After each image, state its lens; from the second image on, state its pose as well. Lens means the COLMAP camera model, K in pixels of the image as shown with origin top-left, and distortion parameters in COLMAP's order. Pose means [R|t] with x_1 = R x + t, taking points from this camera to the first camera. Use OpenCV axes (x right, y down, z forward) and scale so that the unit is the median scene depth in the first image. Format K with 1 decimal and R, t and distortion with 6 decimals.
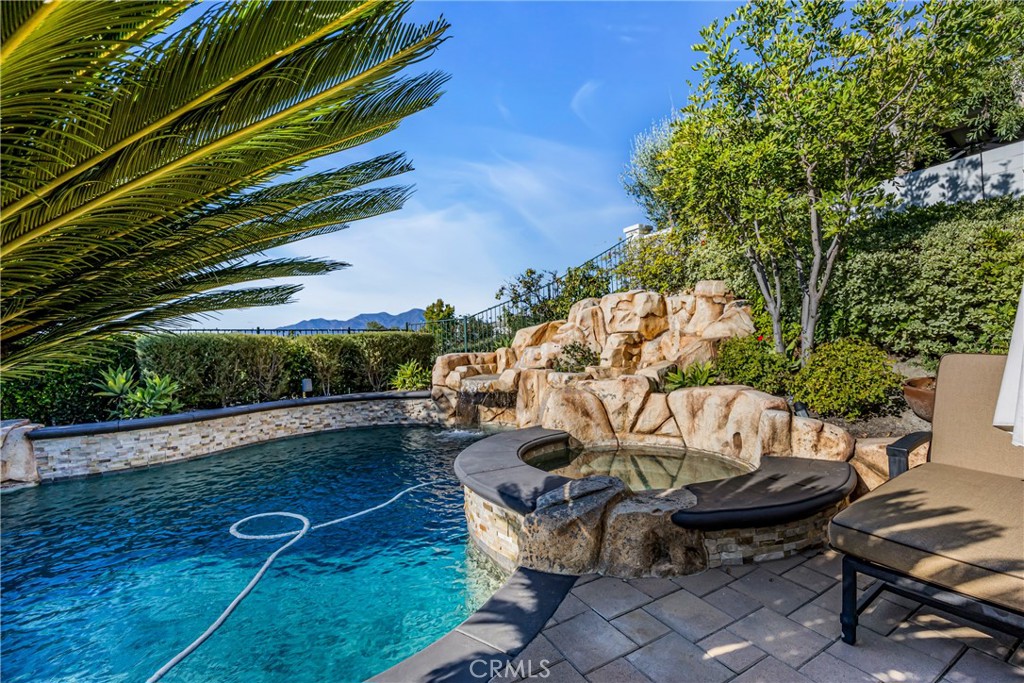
lens RADIAL K [[443.3, 0, 512.0], [0, 443.3, 341.5], [0, 0, 1]] dist [-0.001850, -0.000093]
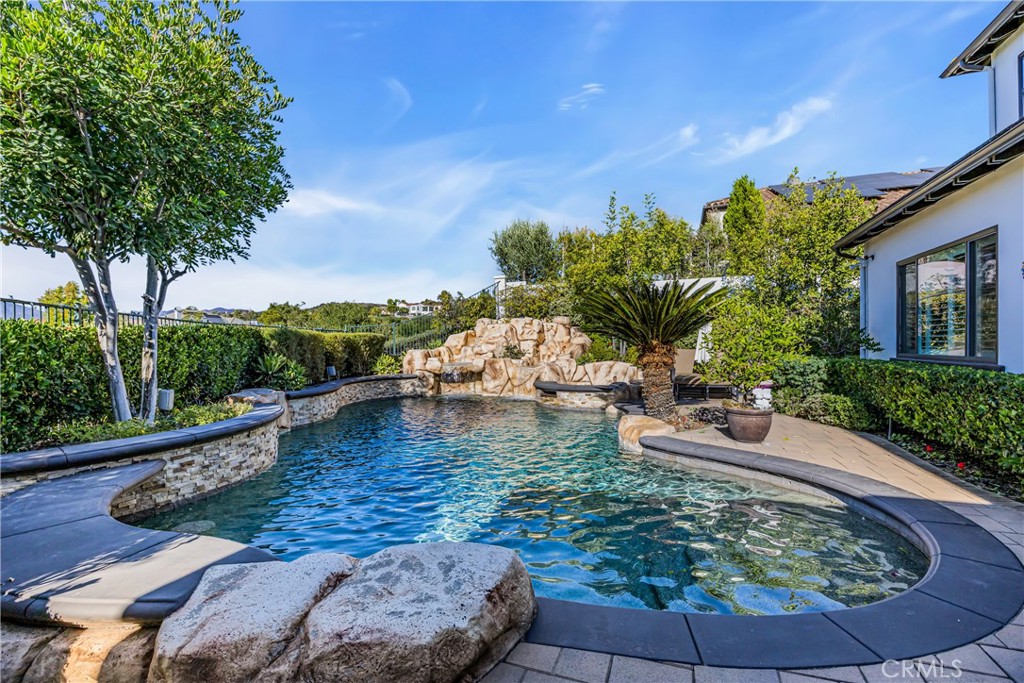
lens RADIAL K [[447.8, 0, 512.9], [0, 447.8, 353.3], [0, 0, 1]] dist [-0.001004, -0.000392]
pose [[0.758221, 0.015019, 0.651825, -1.023656], [-0.020779, 0.999783, 0.001134, 0.036030], [-0.651667, -0.014405, 0.758369, -0.416515]]
